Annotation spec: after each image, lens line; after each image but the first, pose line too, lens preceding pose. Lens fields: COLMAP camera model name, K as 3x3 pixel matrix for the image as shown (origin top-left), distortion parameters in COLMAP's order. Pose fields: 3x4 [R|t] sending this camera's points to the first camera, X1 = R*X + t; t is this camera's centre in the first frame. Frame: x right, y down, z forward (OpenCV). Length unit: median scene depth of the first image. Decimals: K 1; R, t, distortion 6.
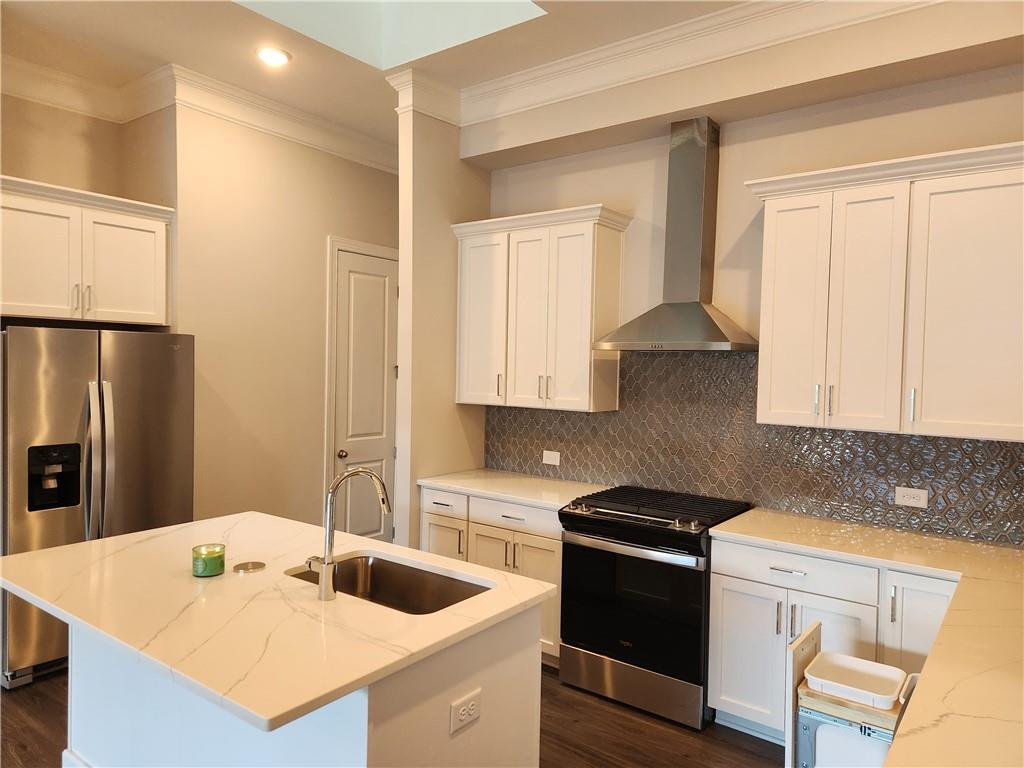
lens RADIAL K [[694.2, 0, 512.0], [0, 694.2, 384.0], [0, 0, 1]] dist [0.103465, -0.084337]
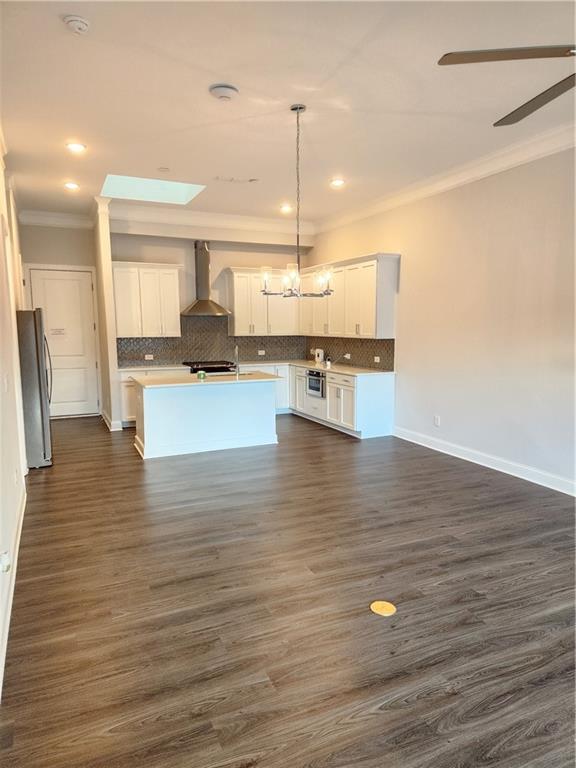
lens RADIAL K [[519.3, 0, 295.4], [0, 519.3, 386.5], [0, 0, 1]] dist [0.070170, -0.081344]
pose [[0.466000, -0.128542, 0.875398, -1.756936], [0.041627, 0.991480, 0.123428, -0.002832], [-0.883805, -0.021077, 0.467380, -0.483610]]
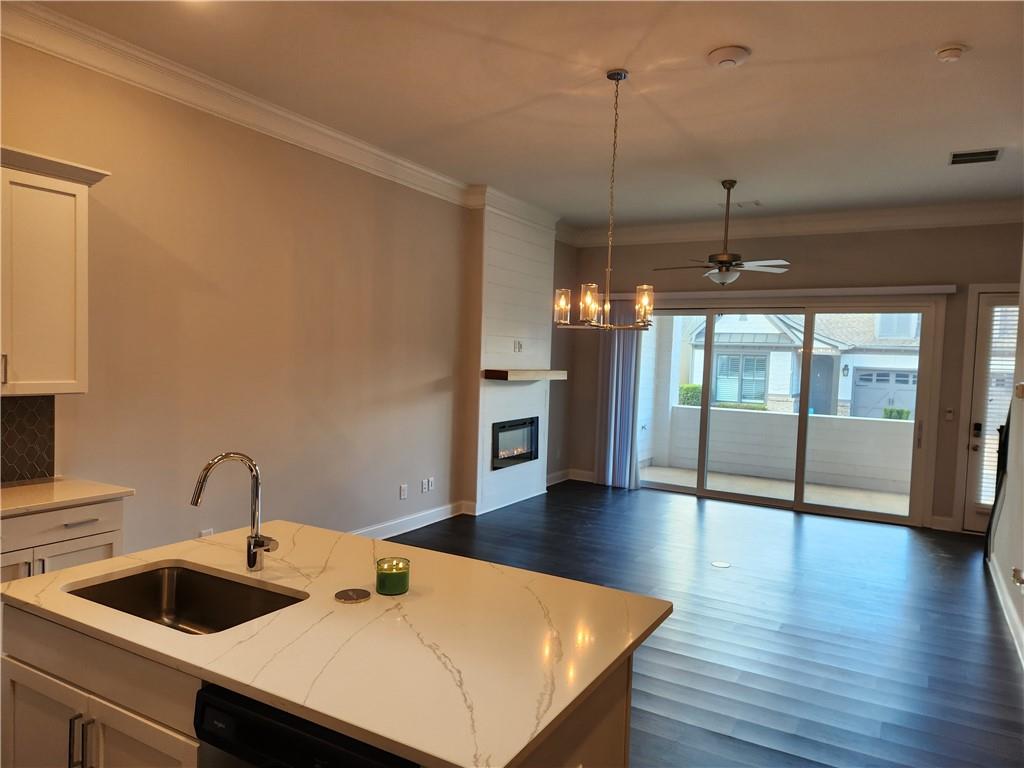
lens RADIAL K [[695.2, 0, 507.7], [0, 695.2, 386.5], [0, 0, 1]] dist [0.101323, -0.077594]
pose [[-0.991062, -0.049457, -0.123894, -0.305489], [-0.058745, 0.995639, 0.072467, -0.045257], [0.119770, 0.079098, -0.989646, 1.284351]]
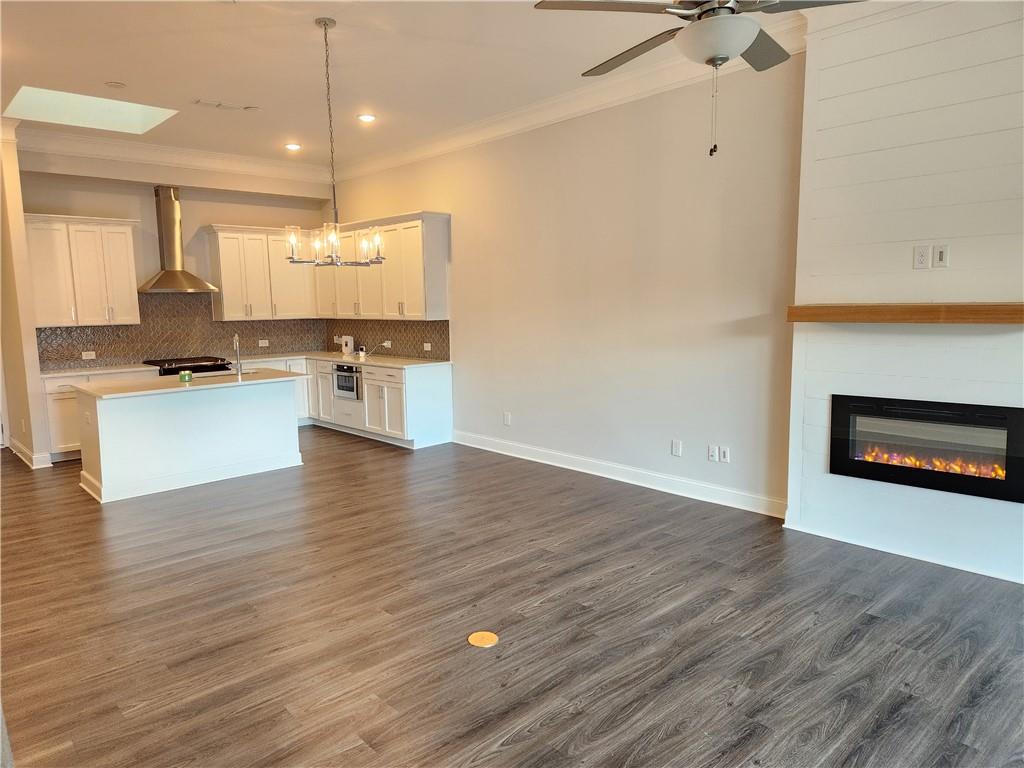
lens RADIAL K [[692.4, 0, 508.1], [0, 692.4, 379.0], [0, 0, 1]] dist [0.070170, -0.081344]
pose [[0.176688, -0.135512, 0.974894, -1.856064], [0.055147, 0.990284, 0.127657, -0.002453], [-0.982721, 0.031207, 0.182445, -0.436099]]
